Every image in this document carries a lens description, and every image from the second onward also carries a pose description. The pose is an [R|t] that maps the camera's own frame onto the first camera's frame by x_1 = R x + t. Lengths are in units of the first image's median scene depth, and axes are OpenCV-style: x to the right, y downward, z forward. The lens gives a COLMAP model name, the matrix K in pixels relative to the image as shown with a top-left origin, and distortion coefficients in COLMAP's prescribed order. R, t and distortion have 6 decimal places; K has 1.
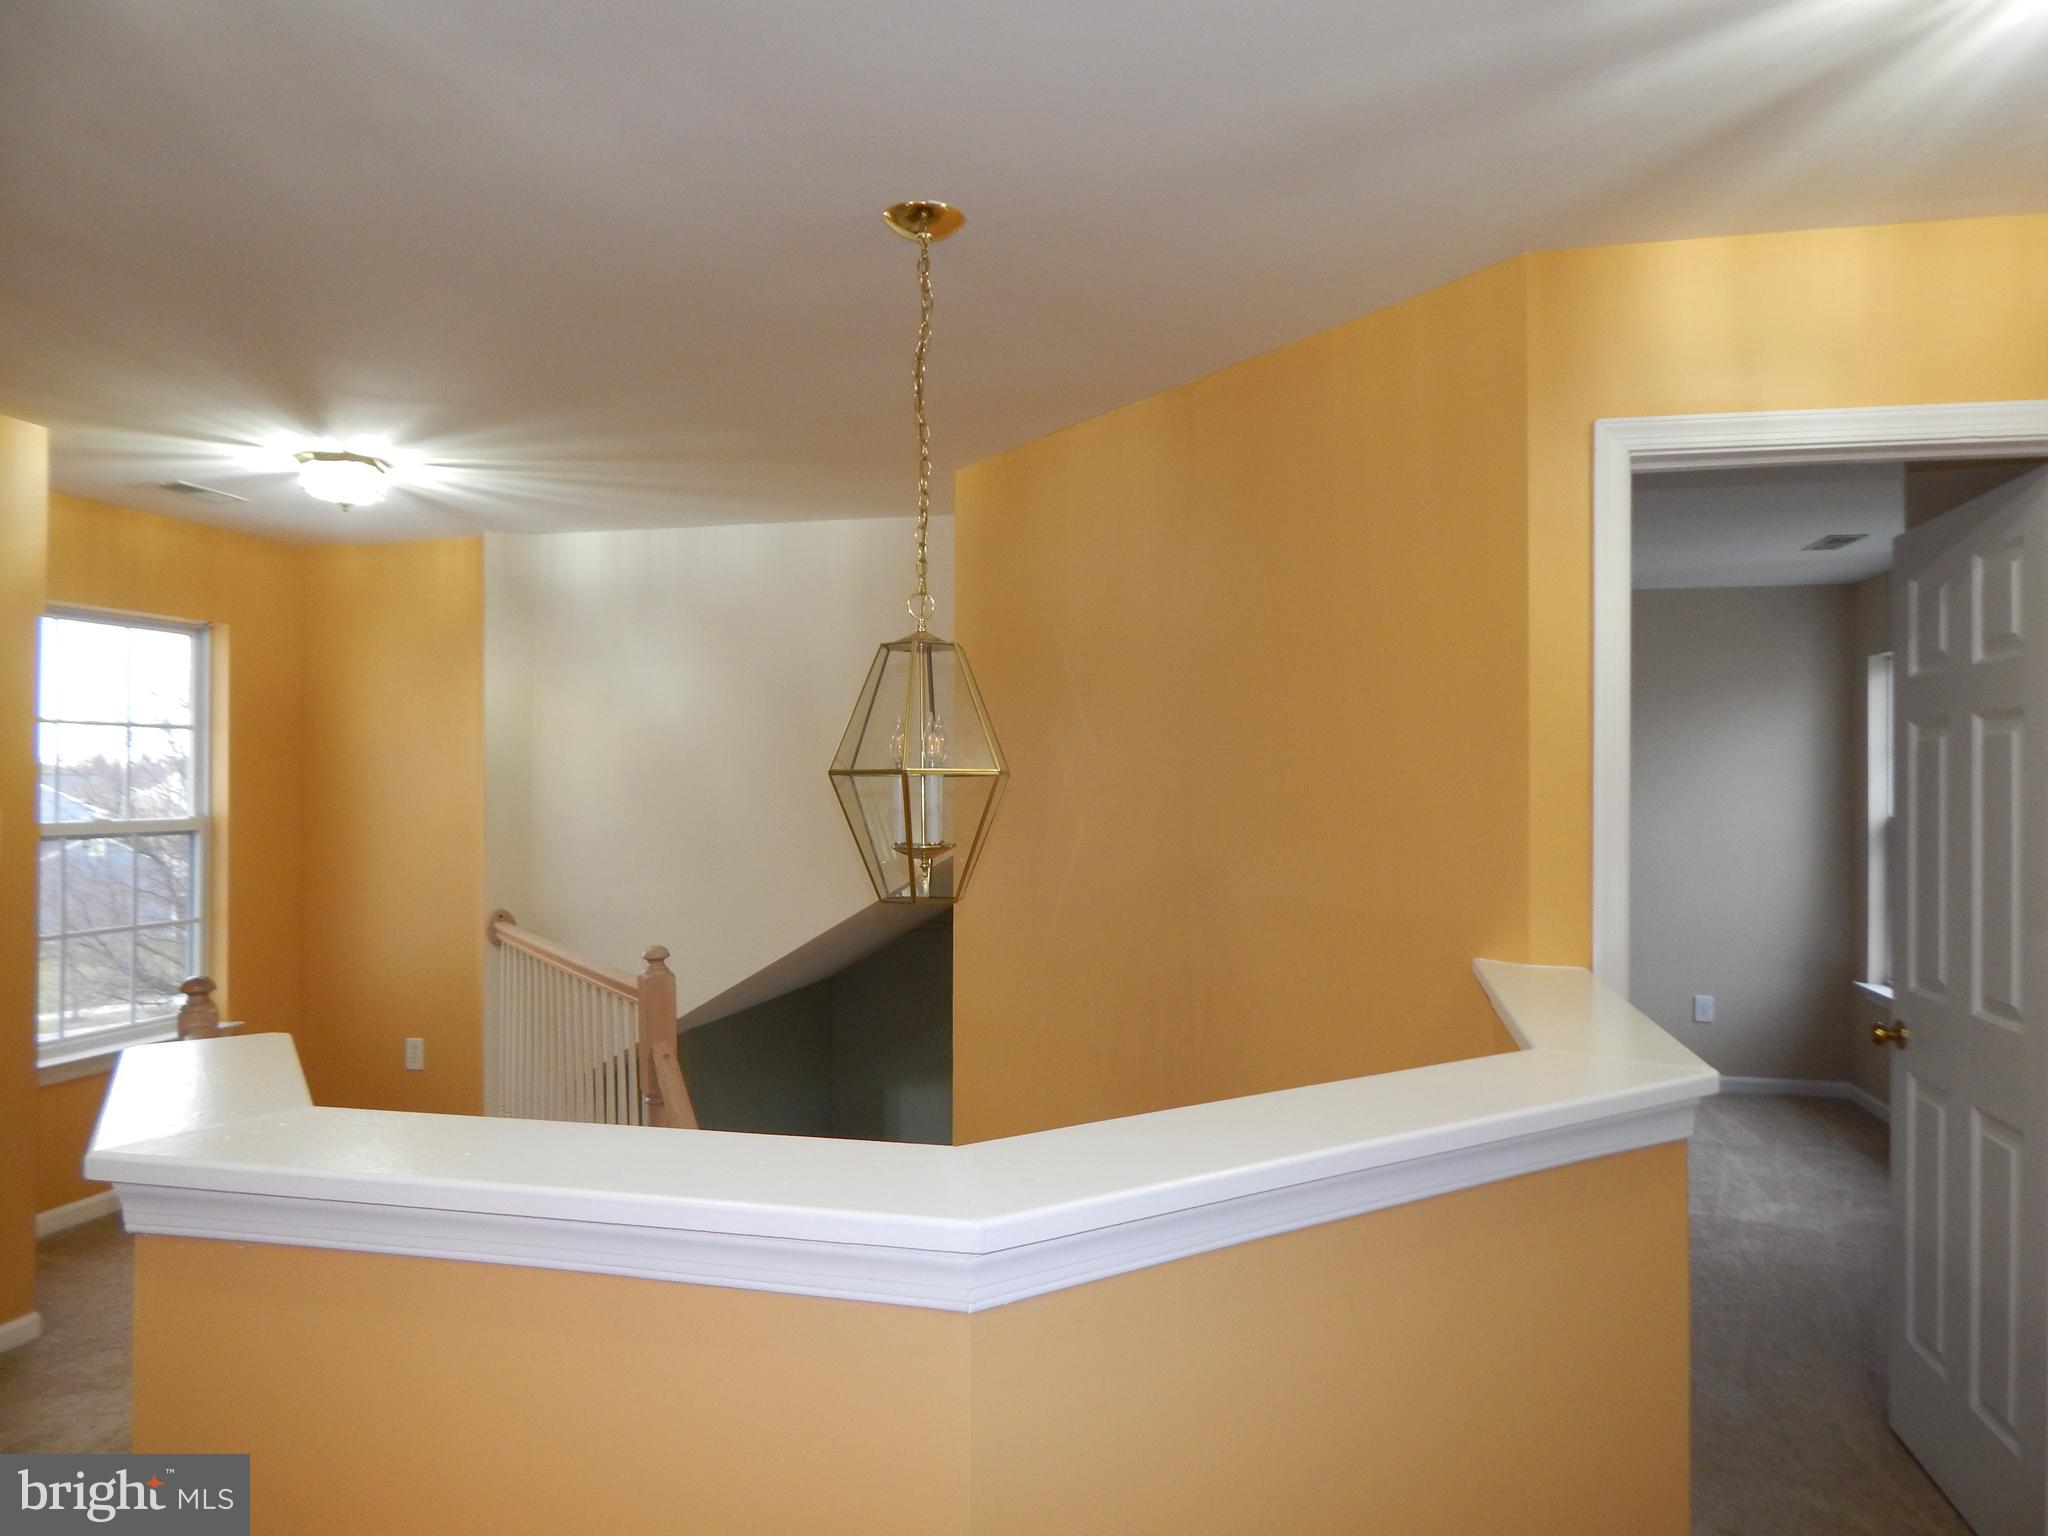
lens RADIAL K [[1350.8, 0, 1027.8], [0, 1350.8, 769.2], [0, 0, 1]] dist [-0.000782, -0.003192]
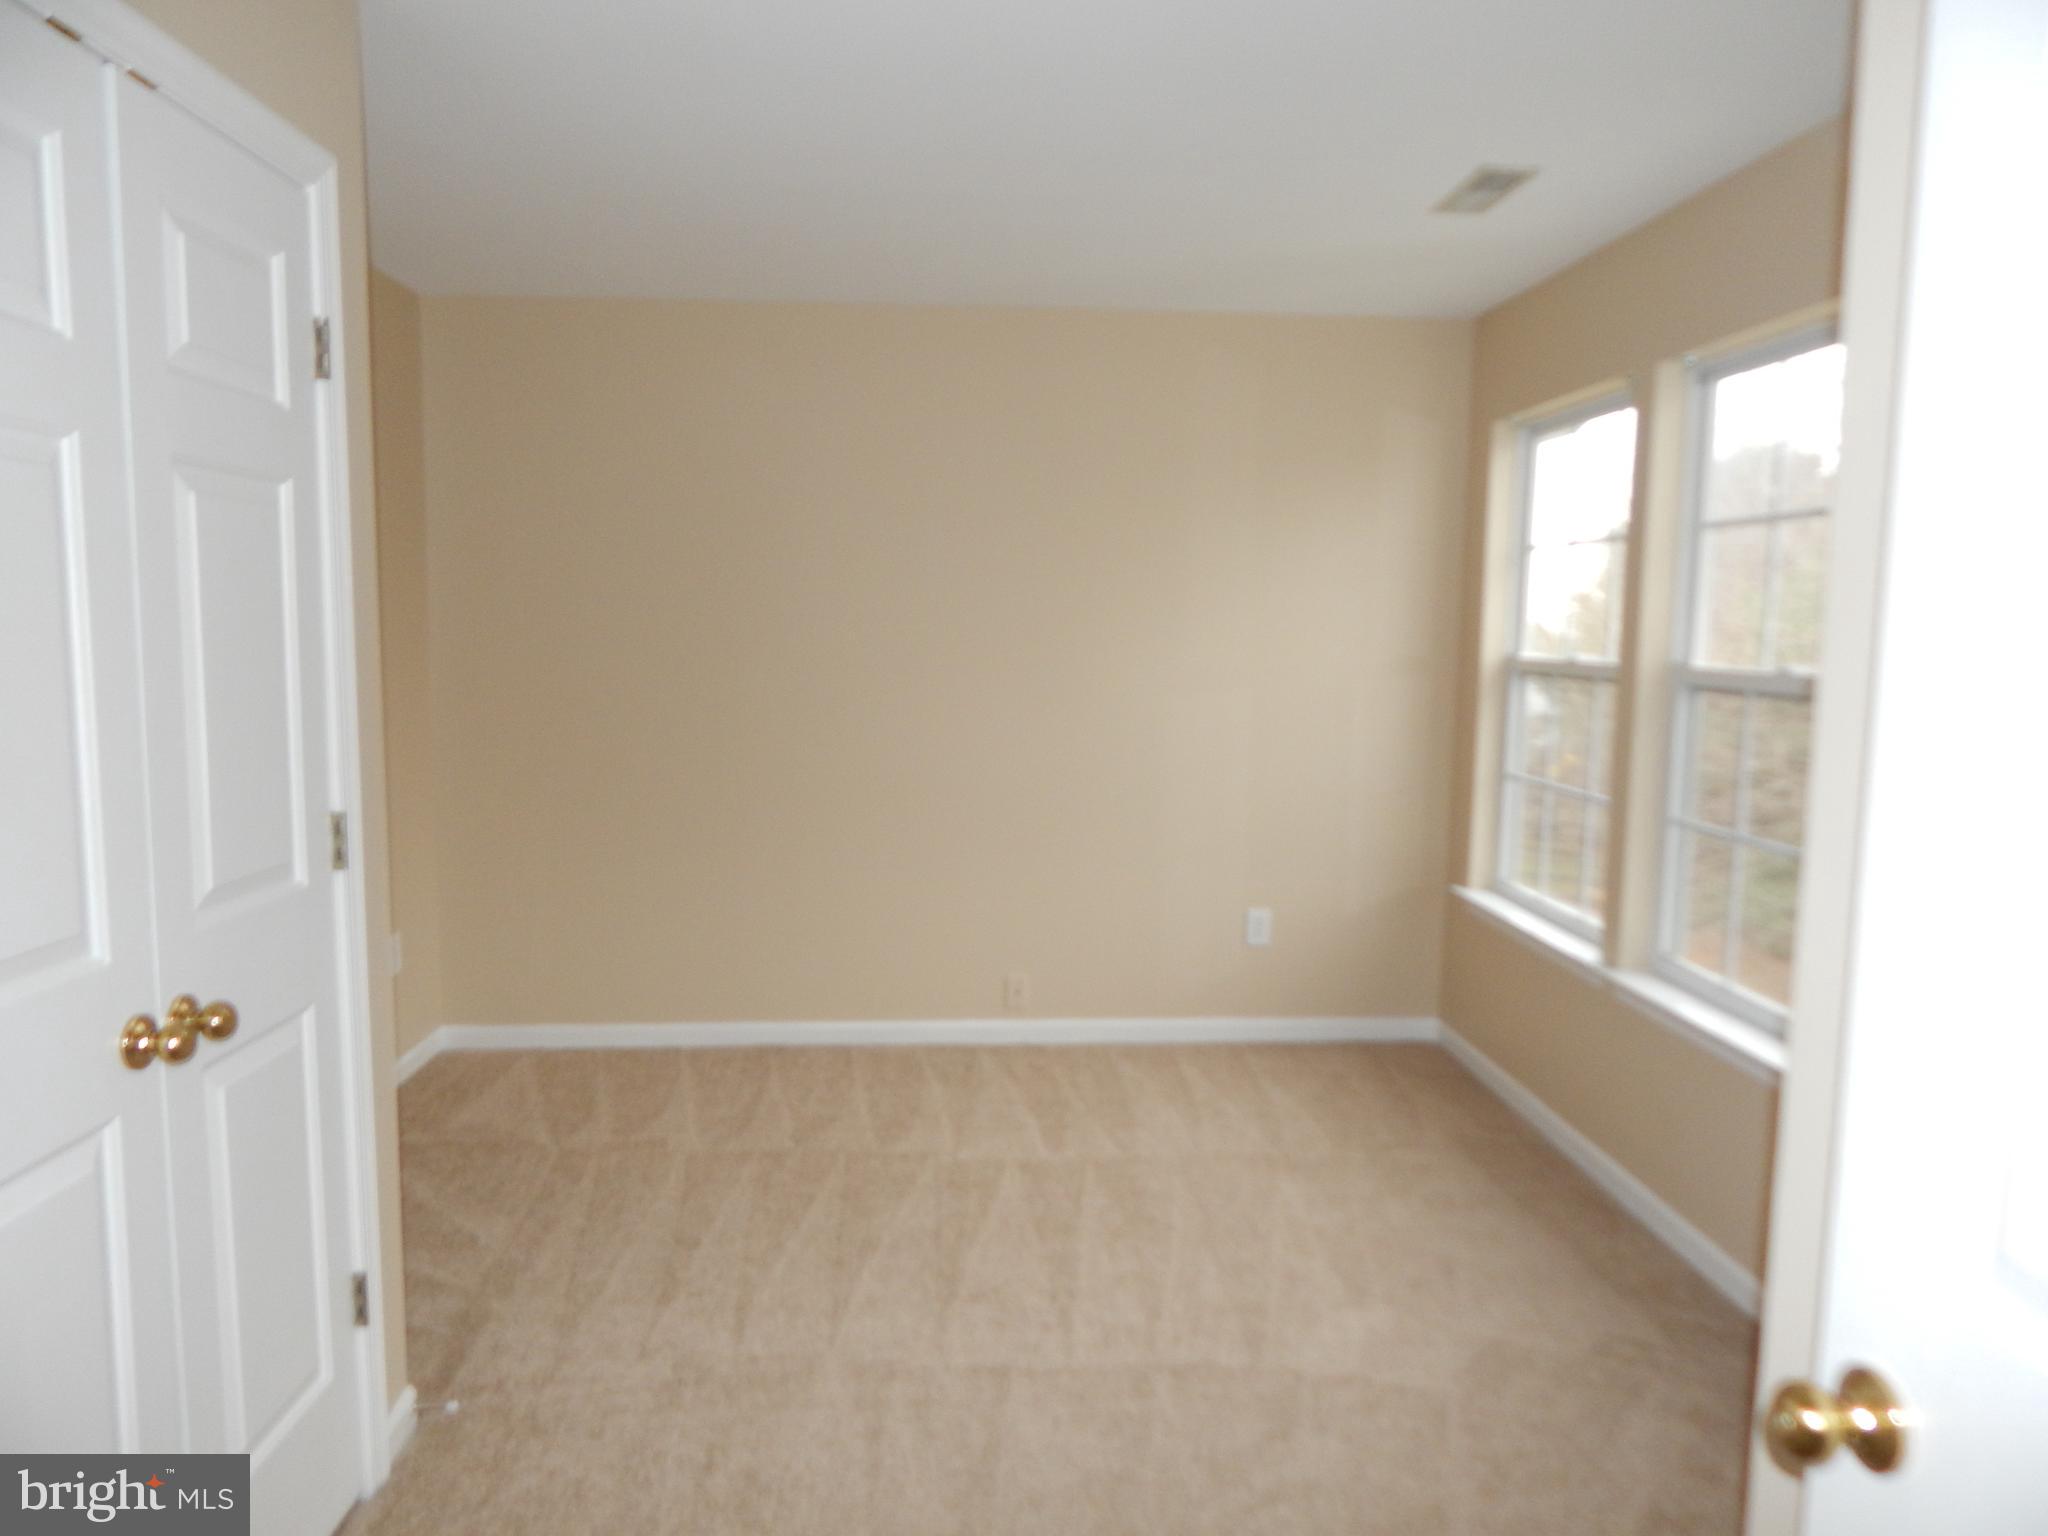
lens RADIAL K [[1350.8, 0, 1017.9], [0, 1350.8, 758.2], [0, 0, 1]] dist [-0.000782, -0.003192]
pose [[0.960228, -0.016805, 0.278710, 0.218879], [-0.014246, 0.993939, 0.109009, 0.016644], [-0.278853, -0.108644, 0.954169, 0.438850]]
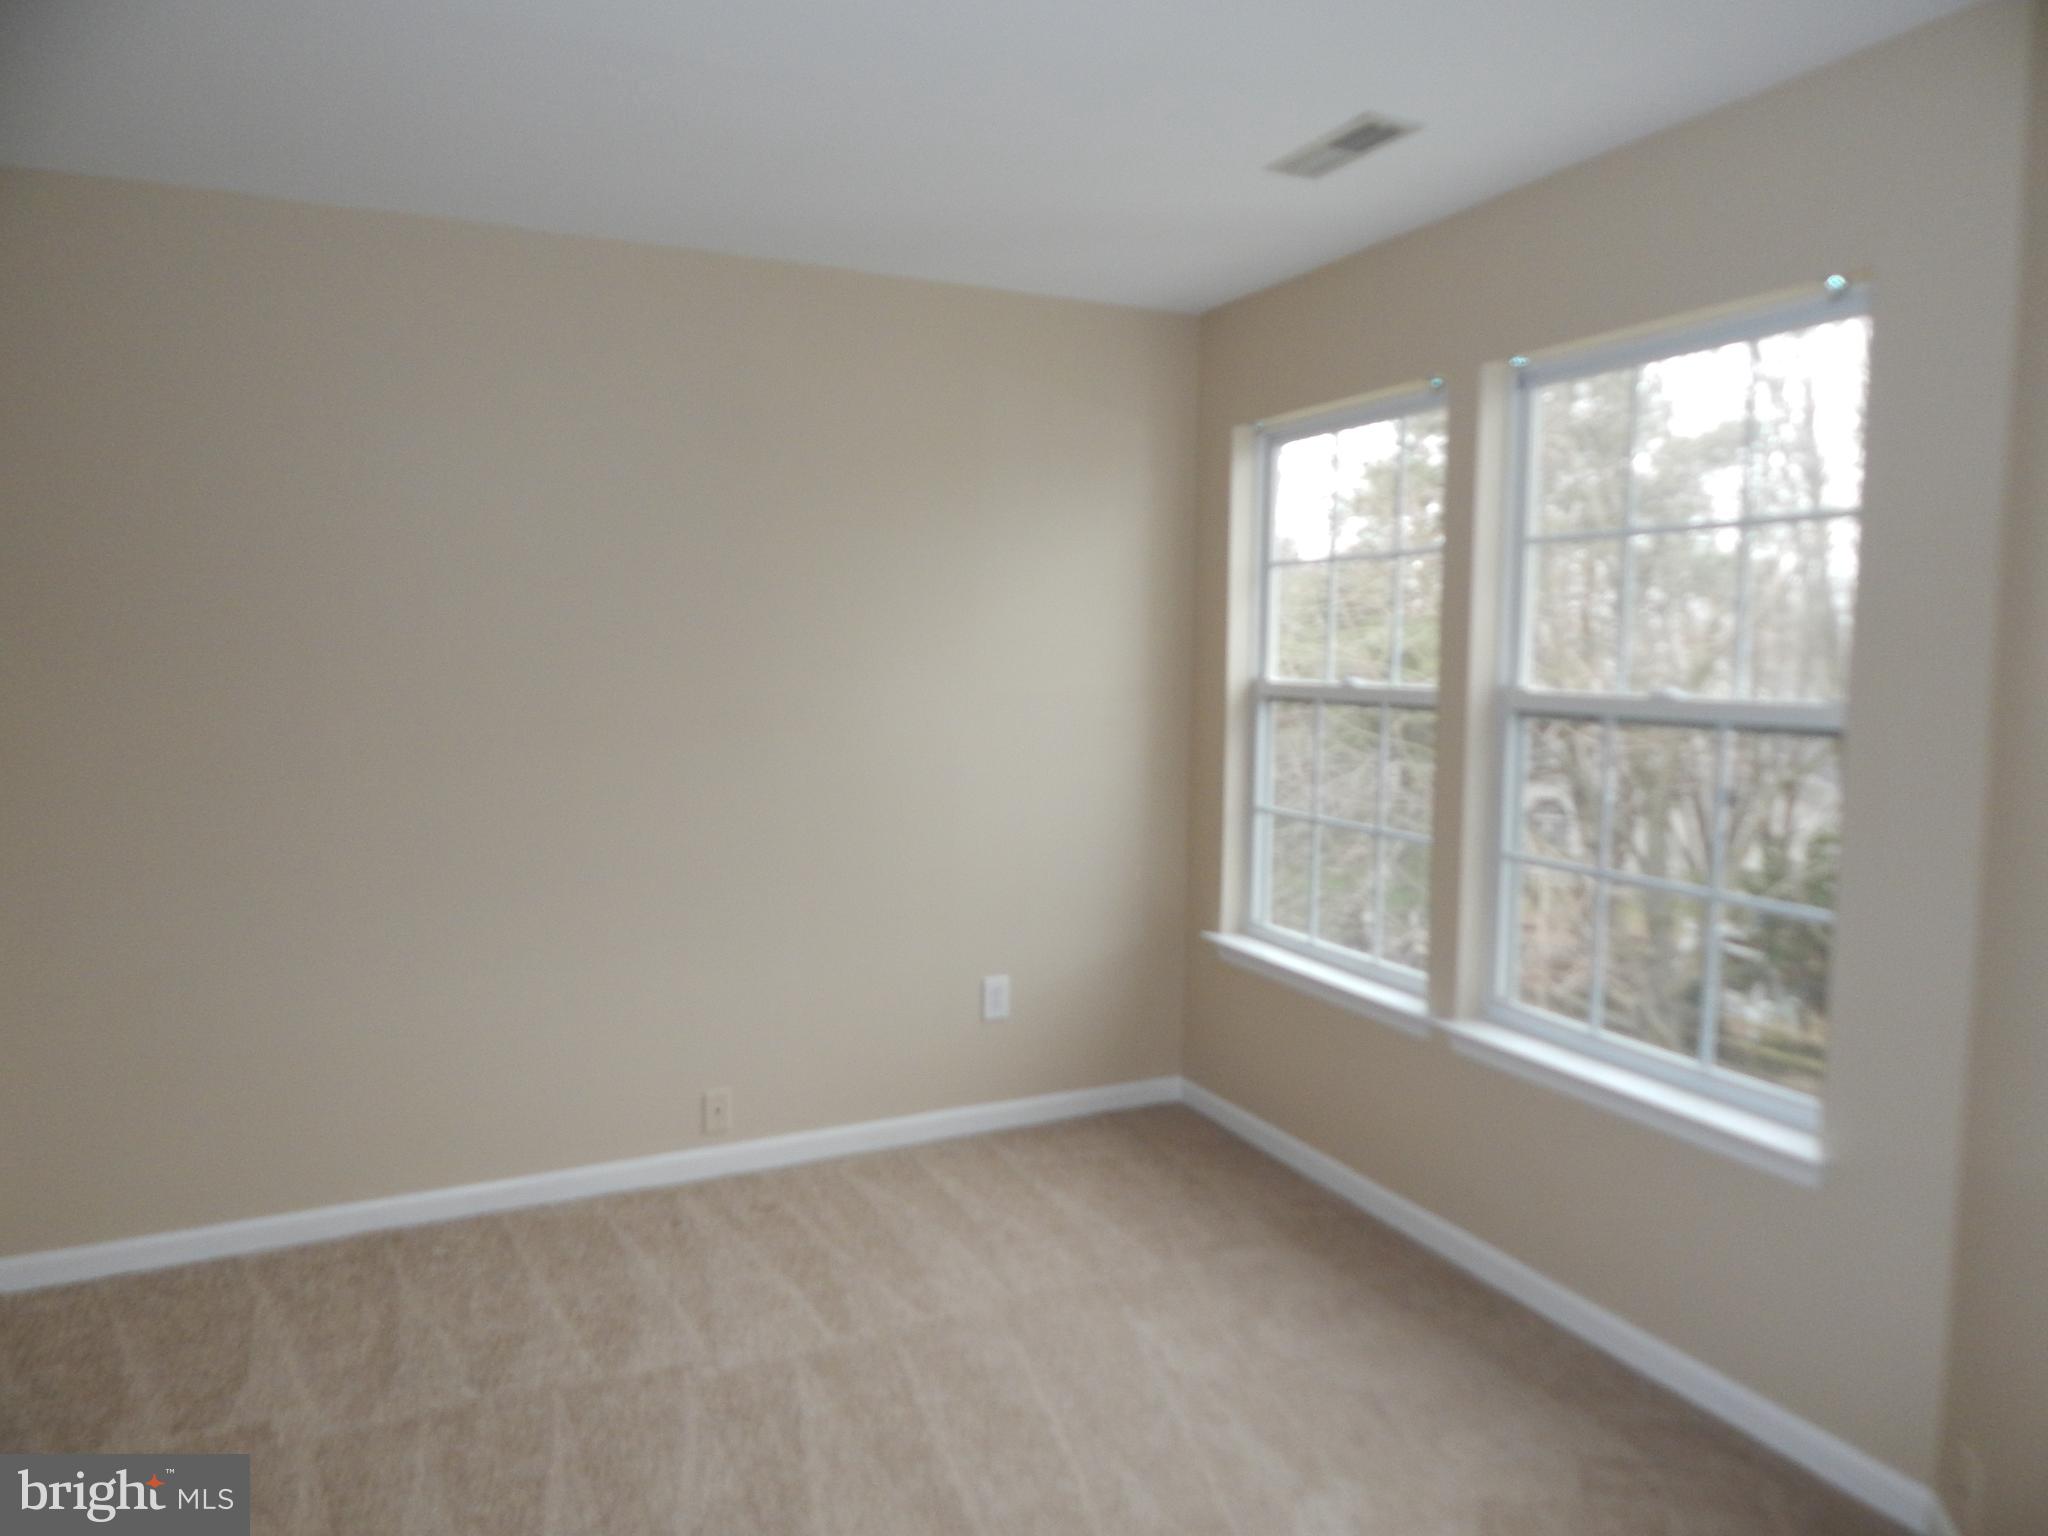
lens RADIAL K [[1350.8, 0, 1027.2], [0, 1350.8, 756.8], [0, 0, 1]] dist [-0.000782, -0.003192]
pose [[0.783110, -0.049233, 0.619932, 0.163779], [-0.009014, 0.995858, 0.090474, 0.015645], [-0.621818, -0.076440, 0.779422, 0.619823]]
